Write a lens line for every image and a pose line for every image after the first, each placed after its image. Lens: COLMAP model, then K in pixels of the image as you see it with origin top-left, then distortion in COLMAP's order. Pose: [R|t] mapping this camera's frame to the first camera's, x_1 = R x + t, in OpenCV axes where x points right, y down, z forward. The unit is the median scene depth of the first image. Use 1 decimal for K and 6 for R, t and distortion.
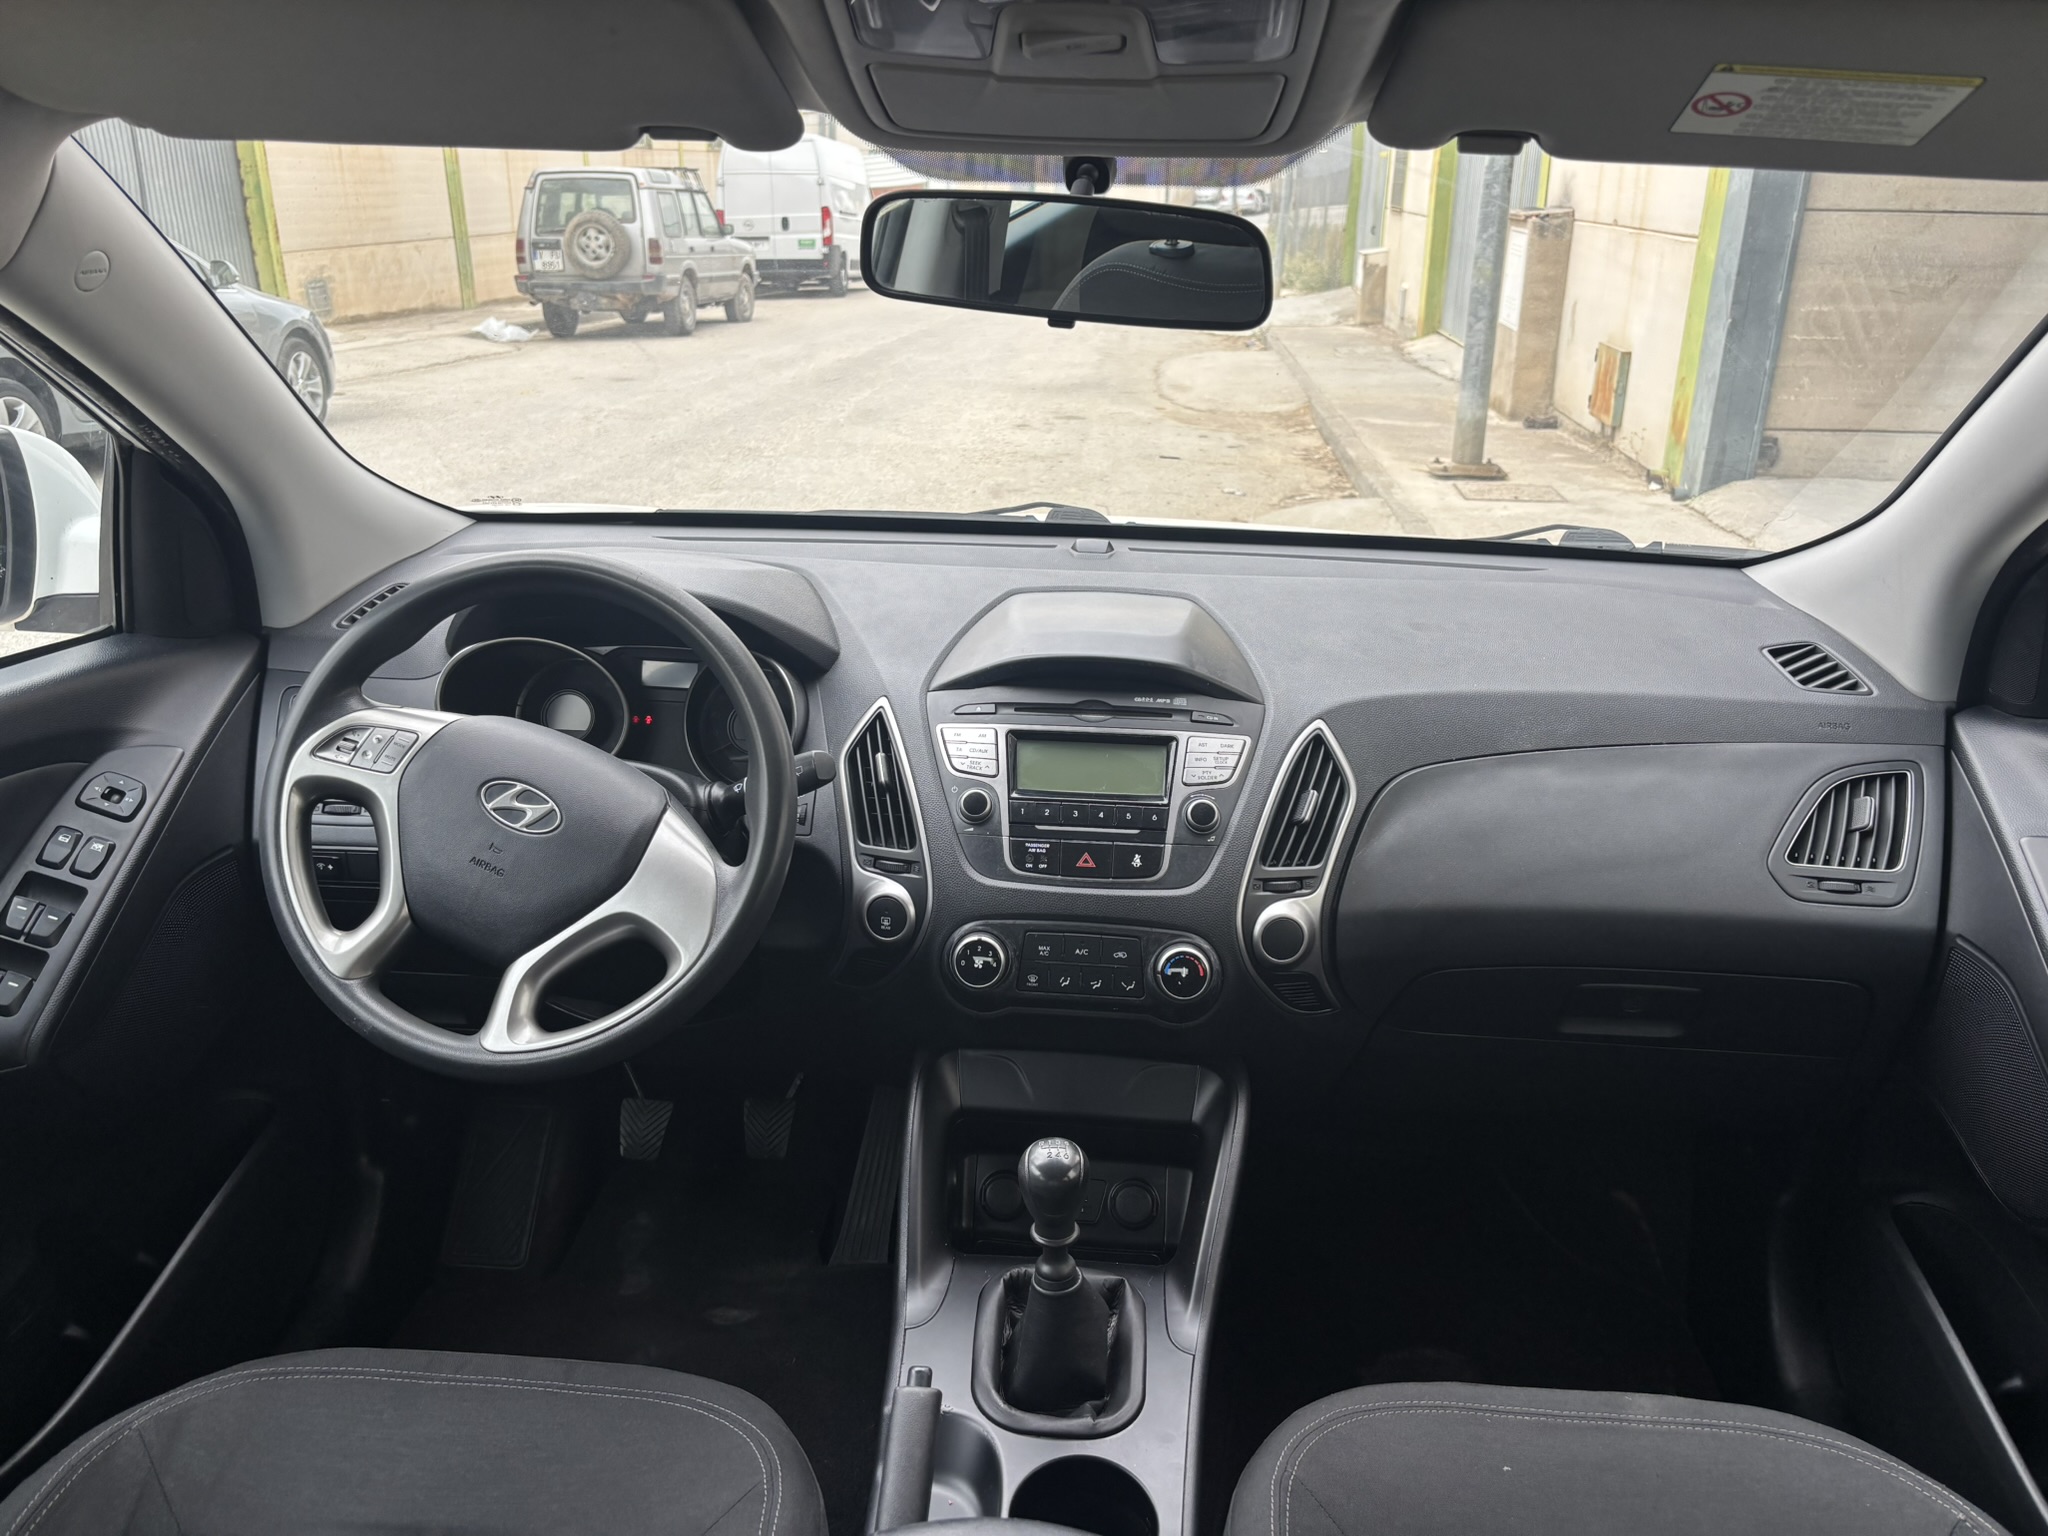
lens RADIAL K [[1554.7, 0, 1015.2], [0, 1554.7, 771.3], [0, 0, 1]] dist [0.045512, -0.047260]
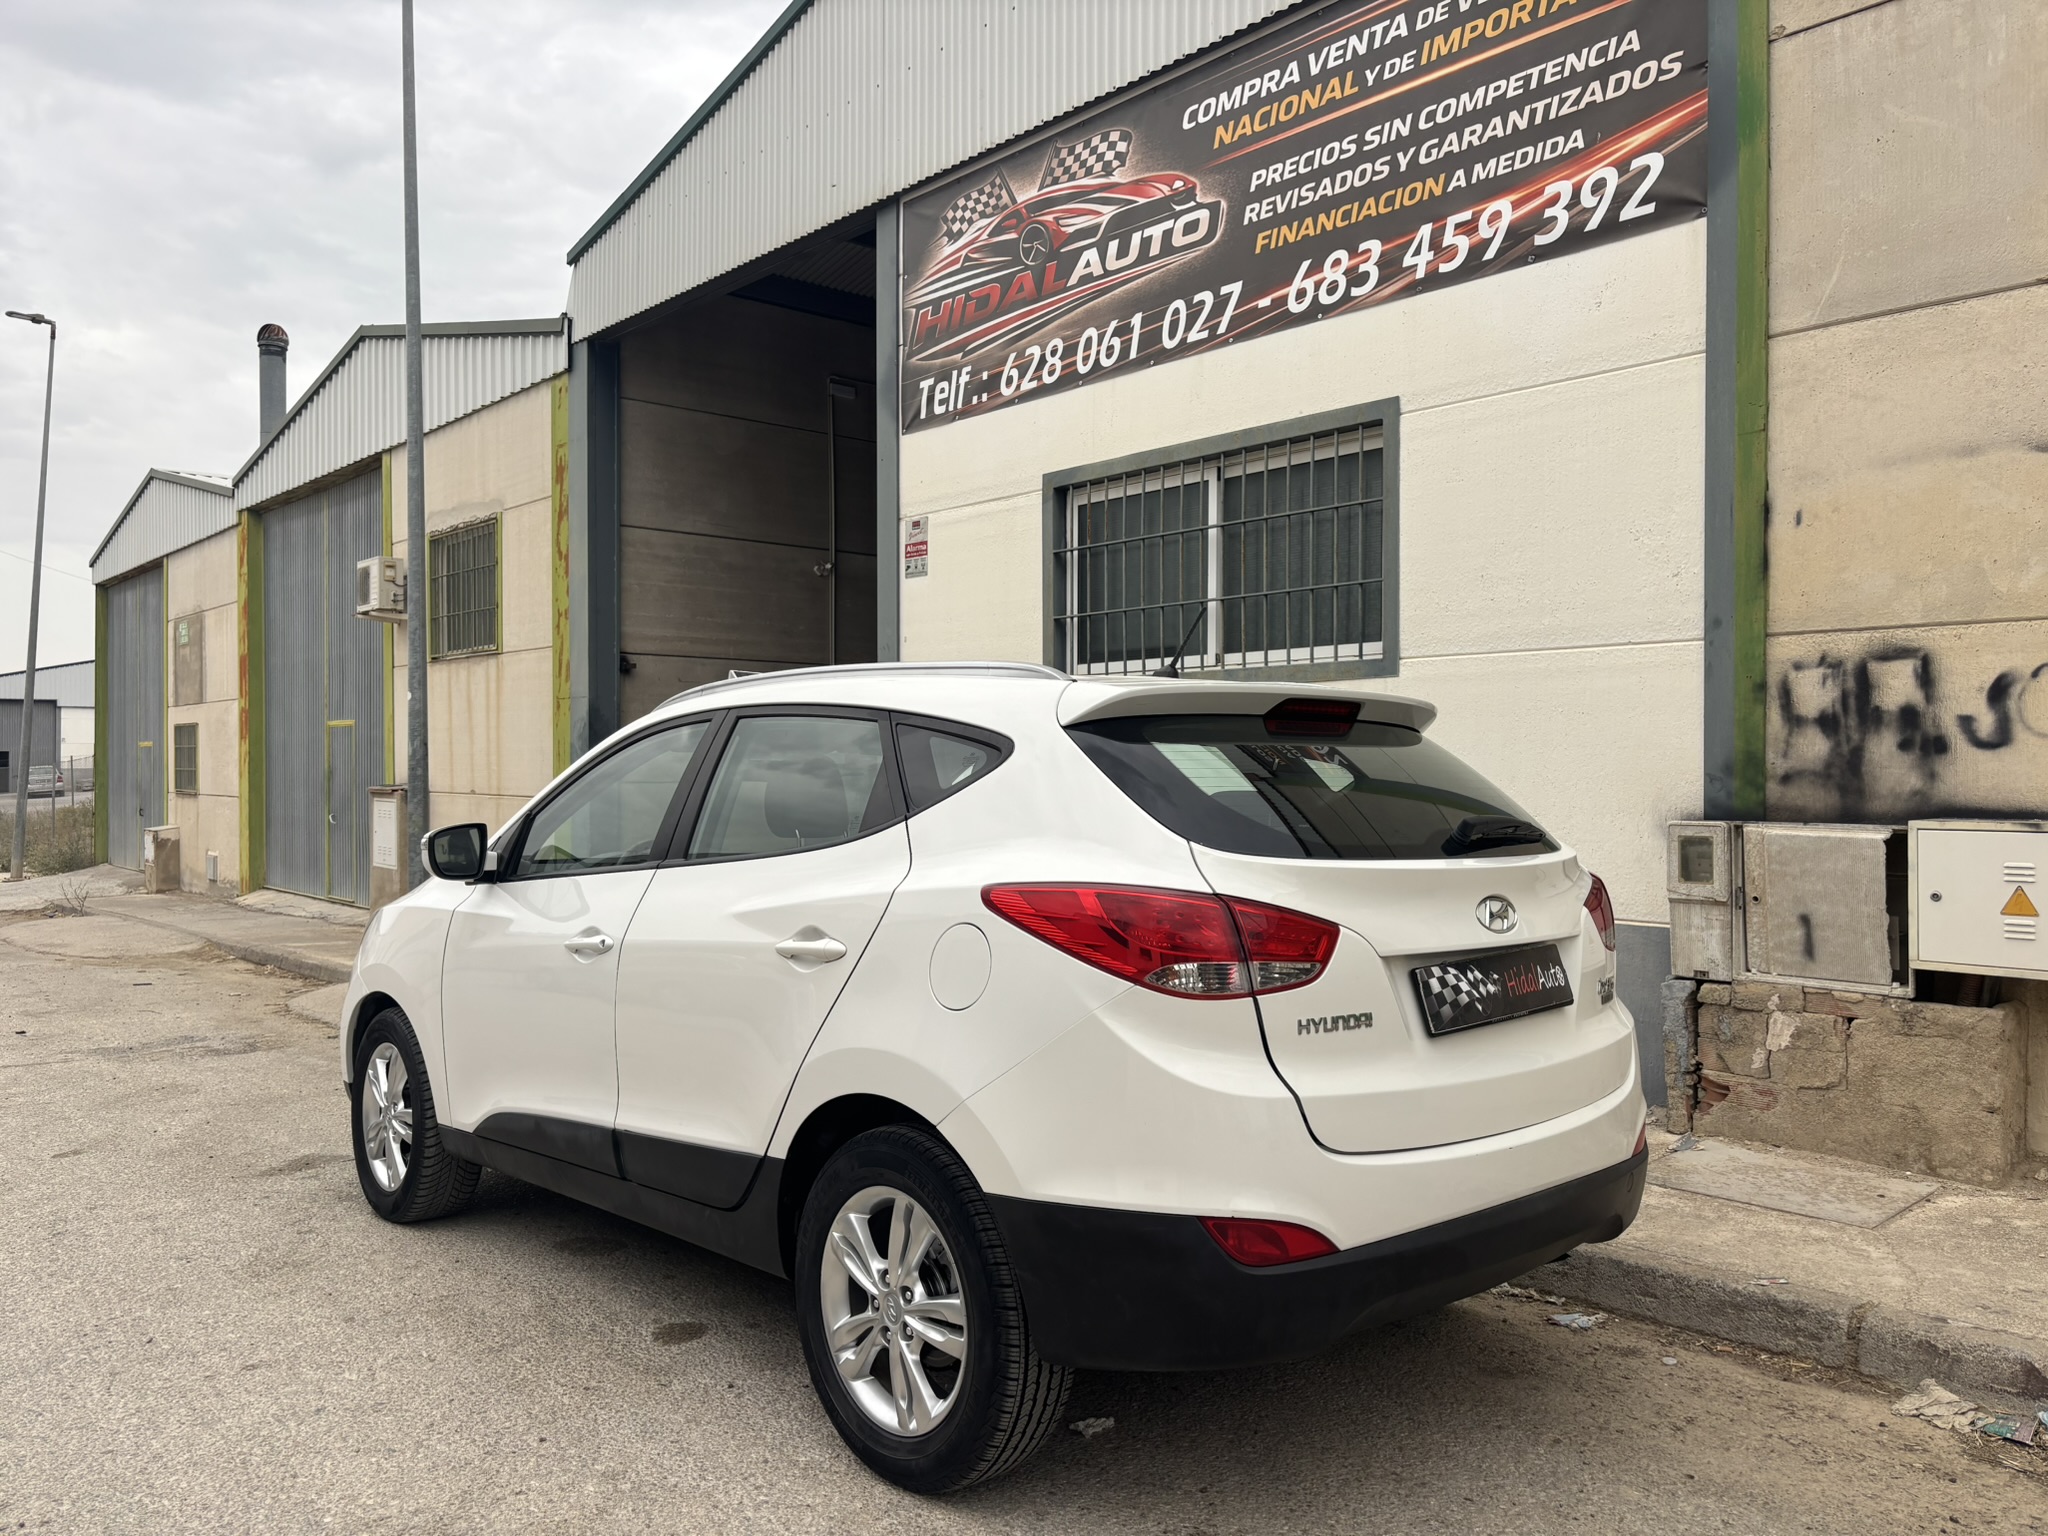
lens RADIAL K [[1554.7, 0, 1021.1], [0, 1554.7, 773.9], [0, 0, 1]] dist [0.045512, -0.047260]
pose [[0.690910, -0.013304, 0.722818, -0.176272], [0.265479, 0.934645, -0.236557, 0.064420], [-0.672431, 0.355333, 0.649288, -0.165212]]
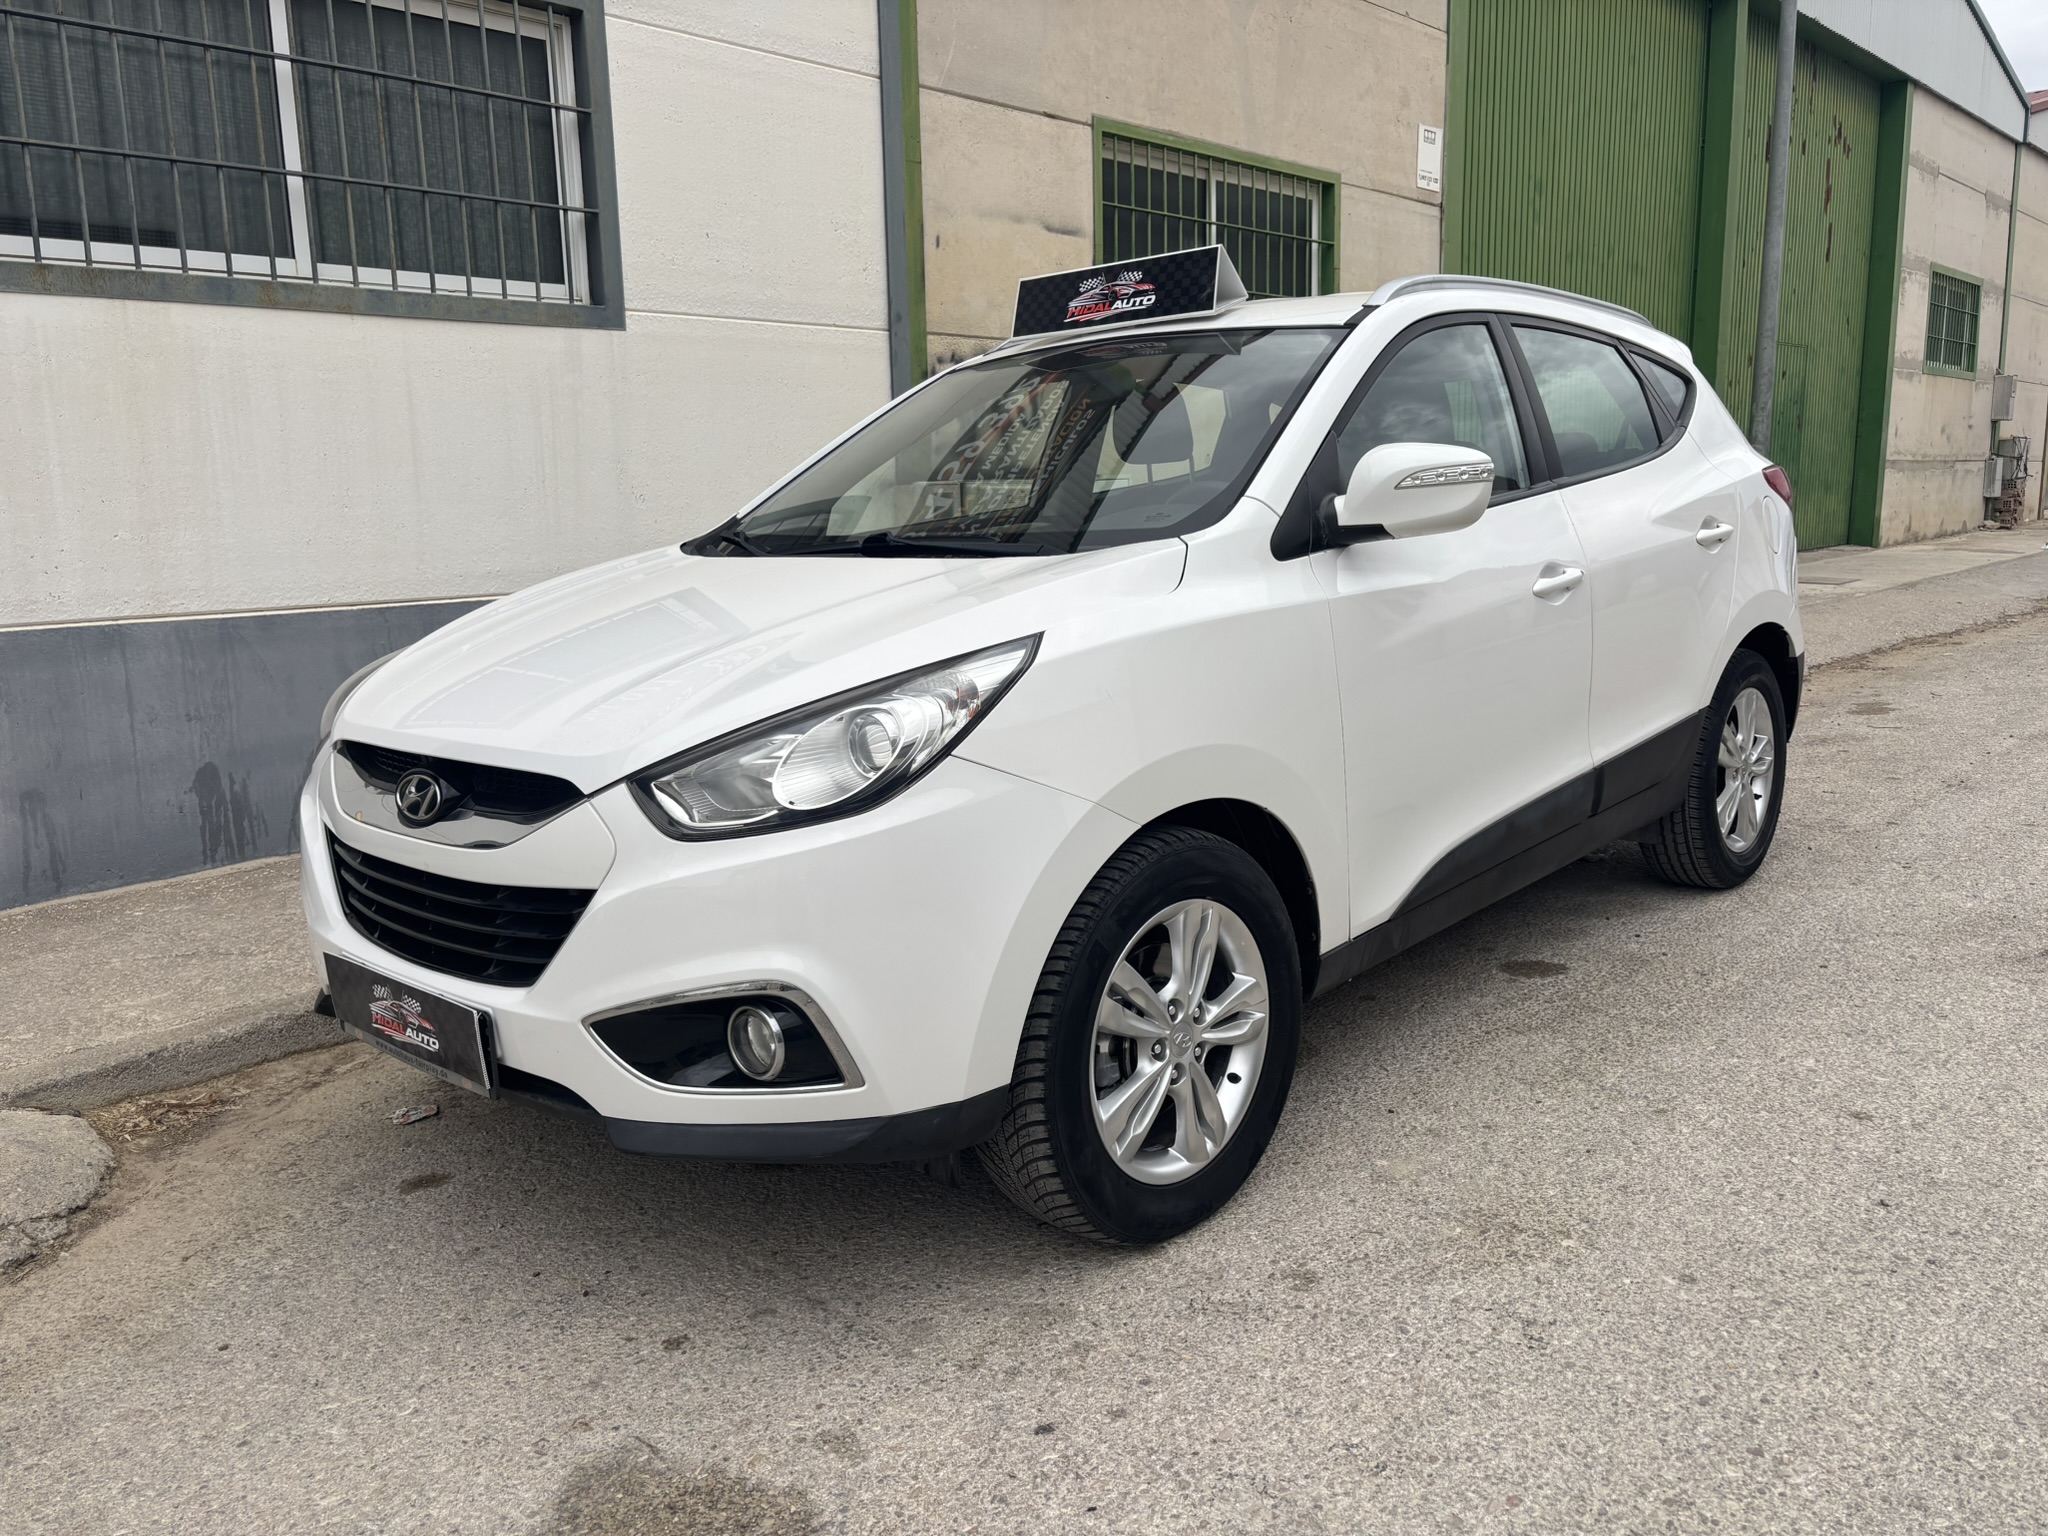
lens RADIAL K [[1554.7, 0, 1022.8], [0, 1554.7, 758.9], [0, 0, 1]] dist [0.045512, -0.047260]
pose [[-0.780343, -0.101737, 0.617020, -0.124020], [0.236604, 0.865297, 0.441905, -0.071930], [-0.578863, 0.490827, -0.651157, 0.226888]]
